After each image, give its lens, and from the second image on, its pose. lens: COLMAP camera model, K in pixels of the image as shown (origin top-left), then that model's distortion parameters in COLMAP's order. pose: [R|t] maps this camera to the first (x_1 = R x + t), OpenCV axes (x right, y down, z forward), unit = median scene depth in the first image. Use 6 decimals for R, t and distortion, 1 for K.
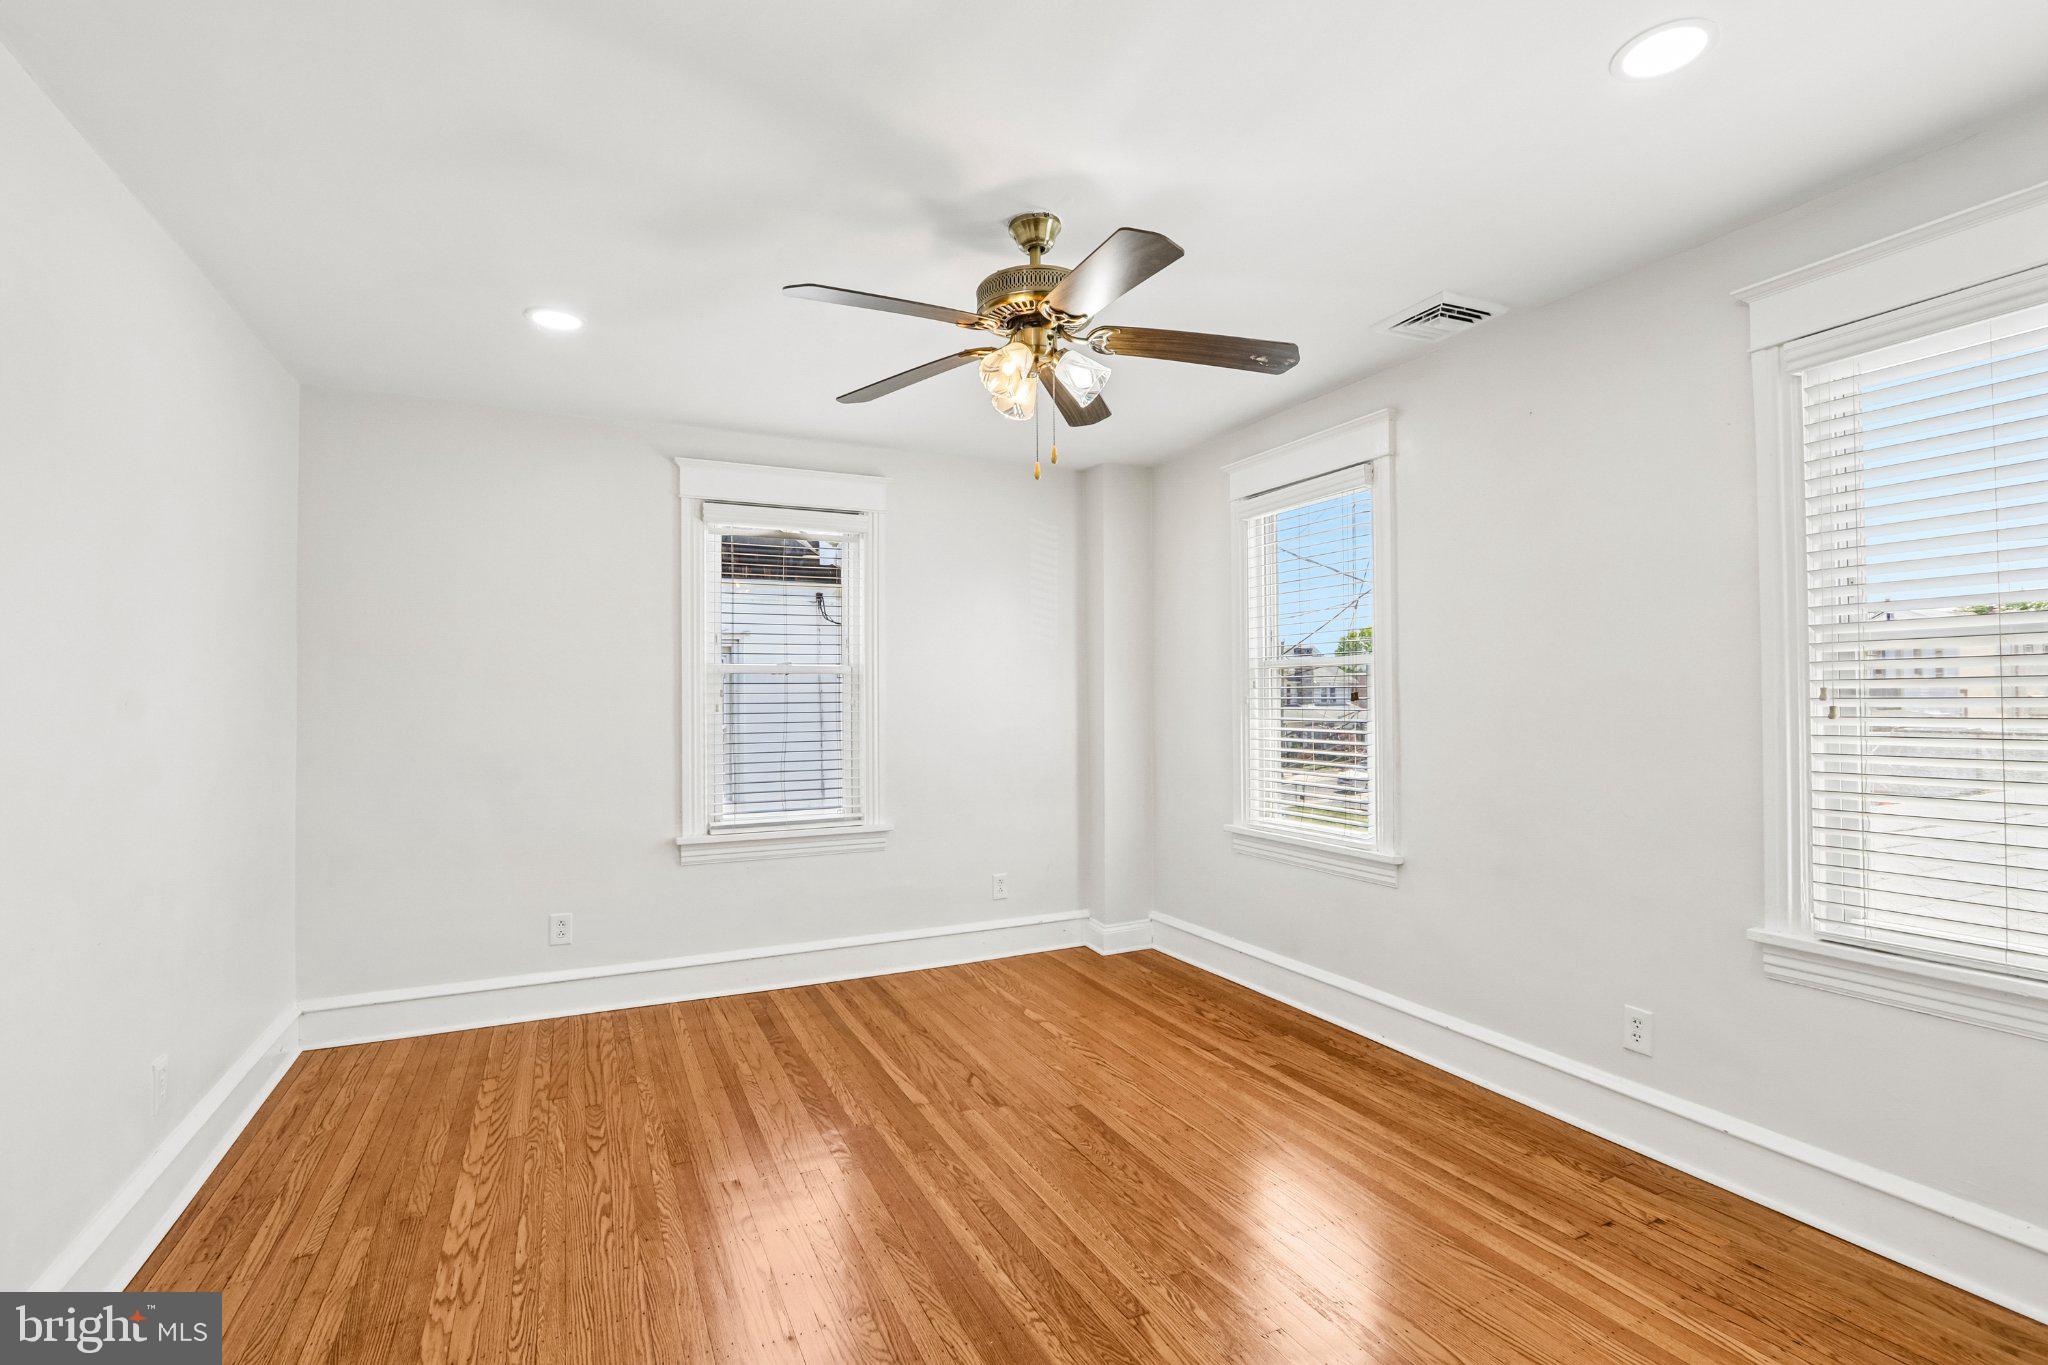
lens RADIAL K [[945.9, 0, 1015.4], [0, 945.9, 690.9], [0, 0, 1]] dist [-0.020765, 0.004784]
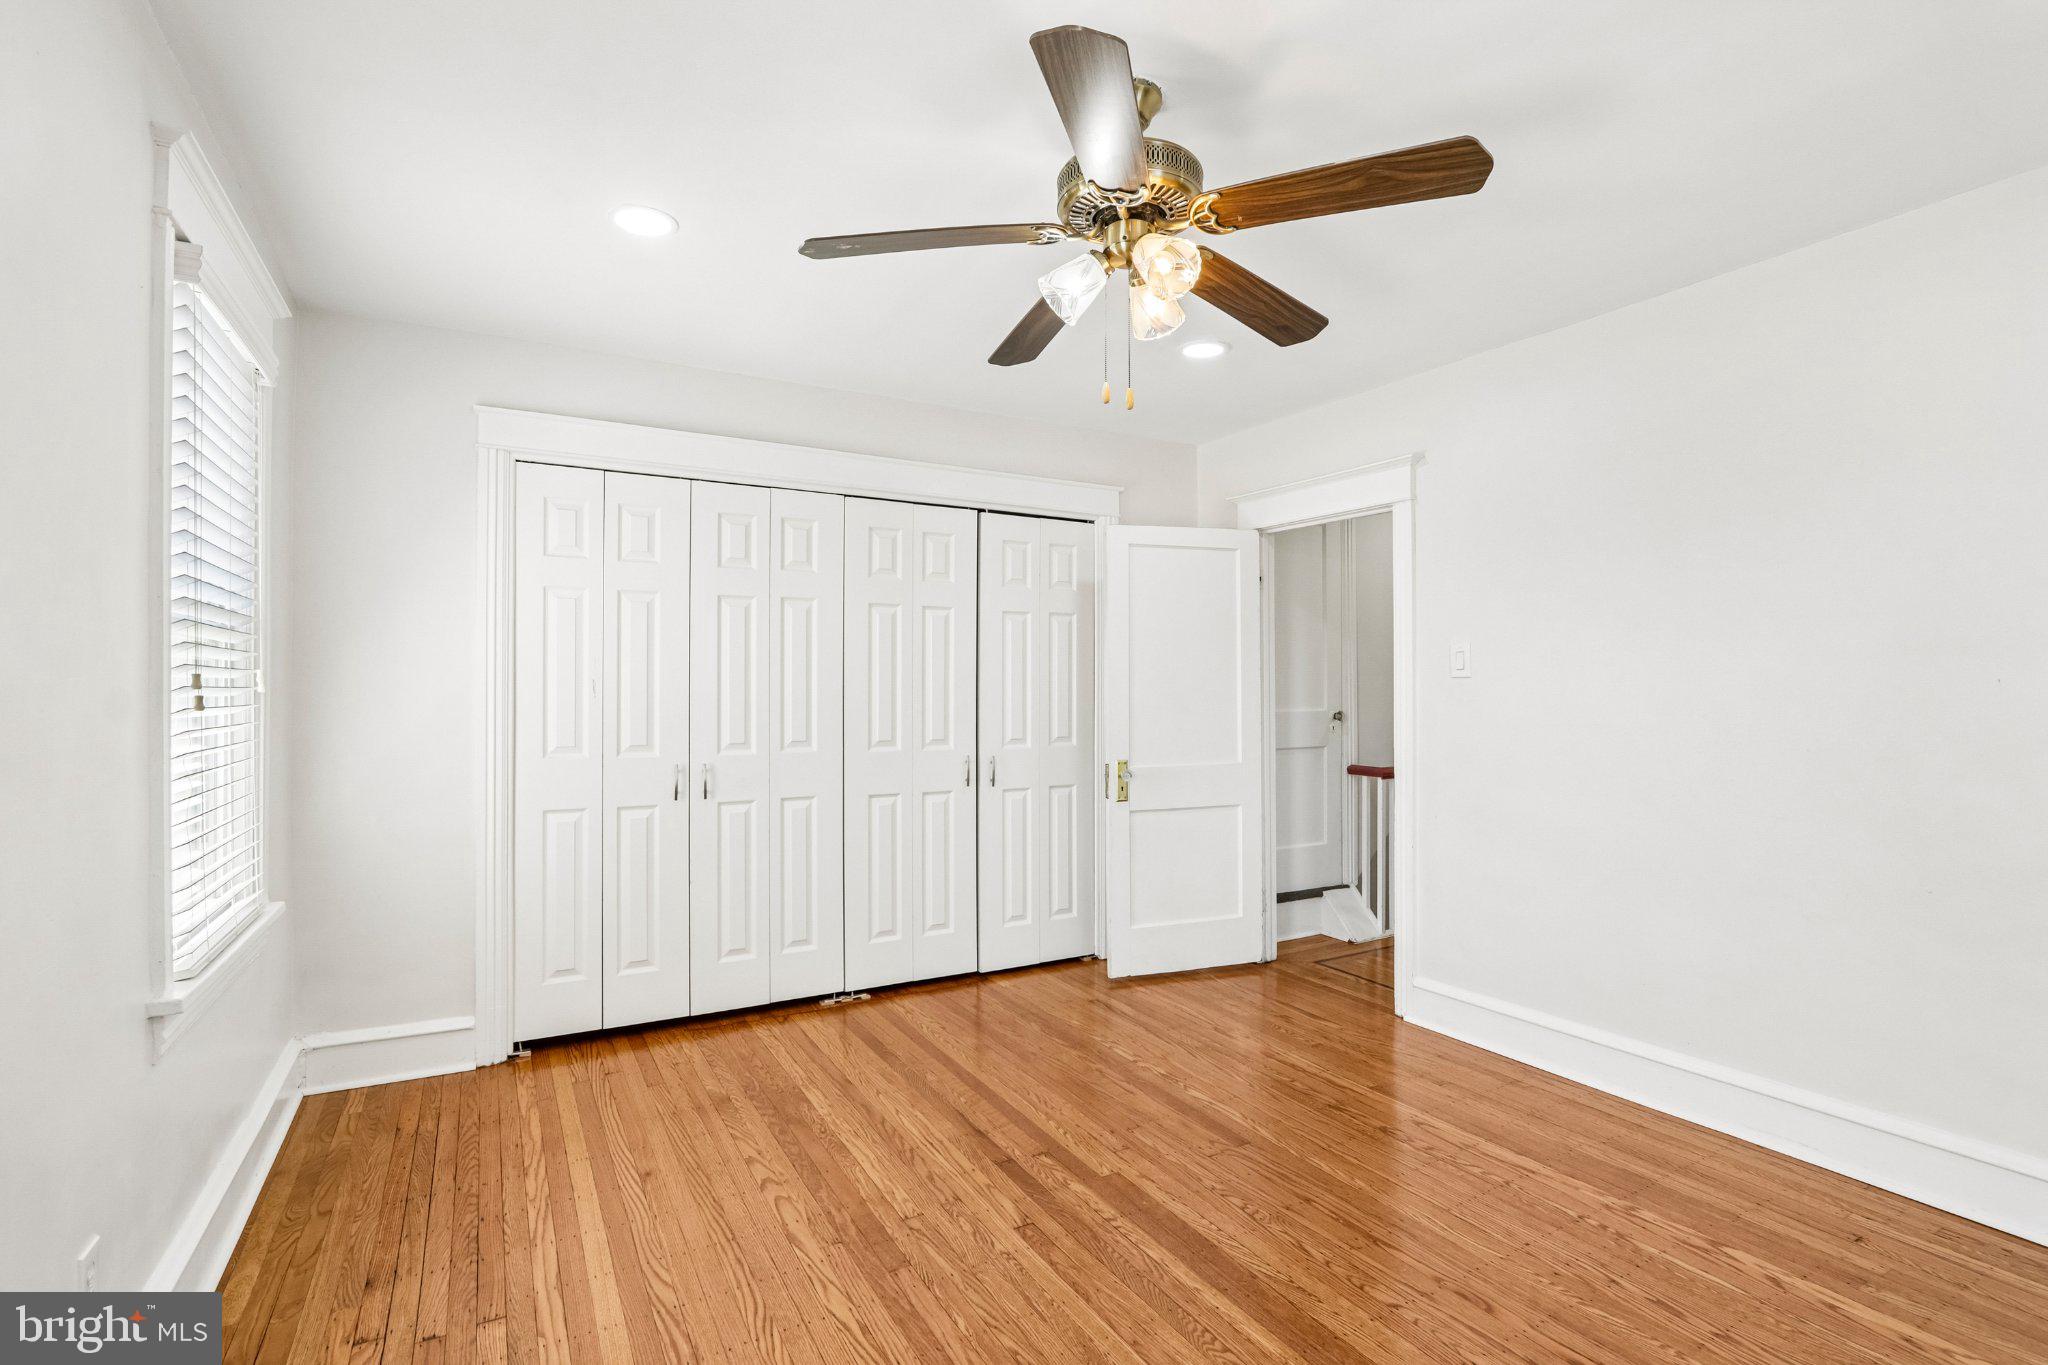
lens RADIAL K [[945.9, 0, 1015.4], [0, 945.9, 690.9], [0, 0, 1]] dist [-0.020765, 0.004784]
pose [[-0.997998, 0.007104, -0.062853, 0.189158], [0.008013, 0.999867, -0.014223, 0.031688], [0.062744, -0.014699, -0.997921, 1.952354]]
